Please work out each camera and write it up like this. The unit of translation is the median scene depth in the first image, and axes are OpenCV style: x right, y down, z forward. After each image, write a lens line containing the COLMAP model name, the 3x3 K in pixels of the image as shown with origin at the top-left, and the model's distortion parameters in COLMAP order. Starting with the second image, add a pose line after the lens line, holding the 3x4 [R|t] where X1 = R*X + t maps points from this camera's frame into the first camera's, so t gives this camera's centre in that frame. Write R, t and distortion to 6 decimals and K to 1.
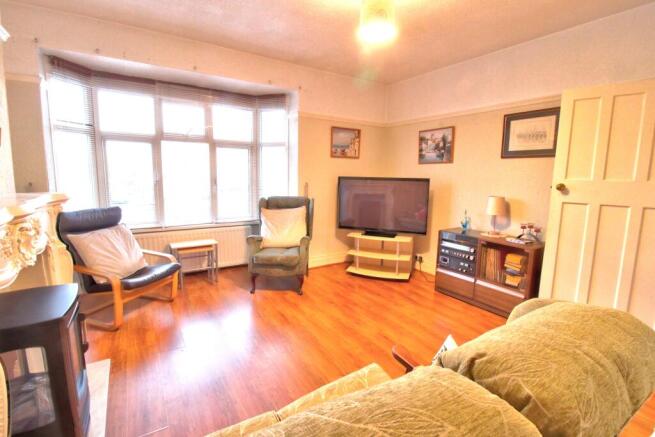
lens RADIAL K [[306.5, 0, 327.5], [0, 306.5, 218.5], [0, 0, 1]] dist [-0.001456, -0.000363]
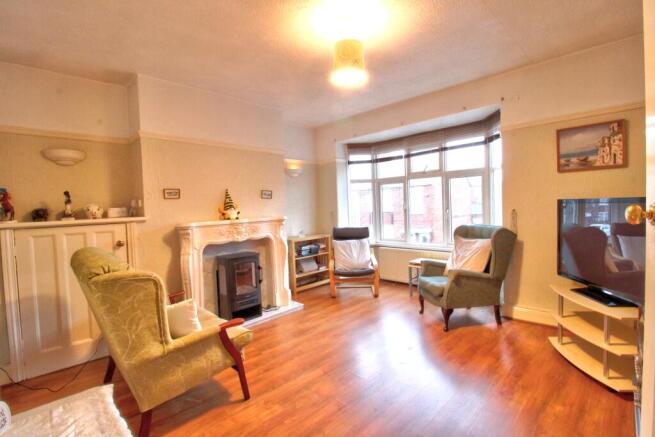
lens RADIAL K [[306.5, 0, 327.5], [0, 306.5, 218.5], [0, 0, 1]] dist [-0.001456, -0.000363]
pose [[0.218713, 0.016412, -0.975651, 0.597870], [-0.097188, 0.995253, -0.005044, -0.040678], [0.970937, 0.095925, 0.219270, 0.348056]]
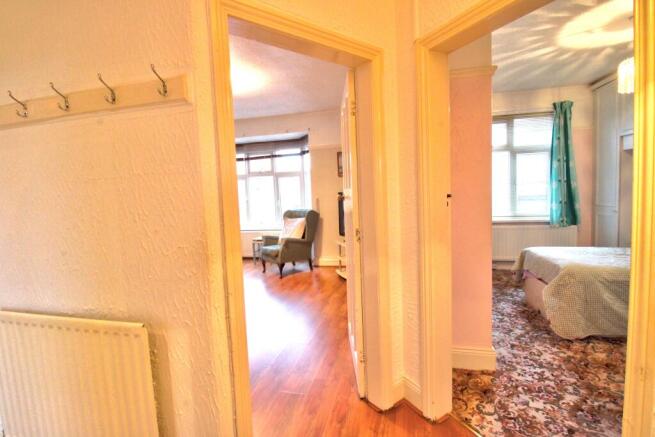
lens RADIAL K [[306.5, 0, 327.5], [0, 306.5, 218.5], [0, 0, 1]] dist [-0.001456, -0.000363]
pose [[0.691726, 0.010804, -0.722079, 0.887933], [-0.050081, 0.998198, -0.033041, 0.008385], [0.720421, 0.059018, 0.691021, 0.135465]]
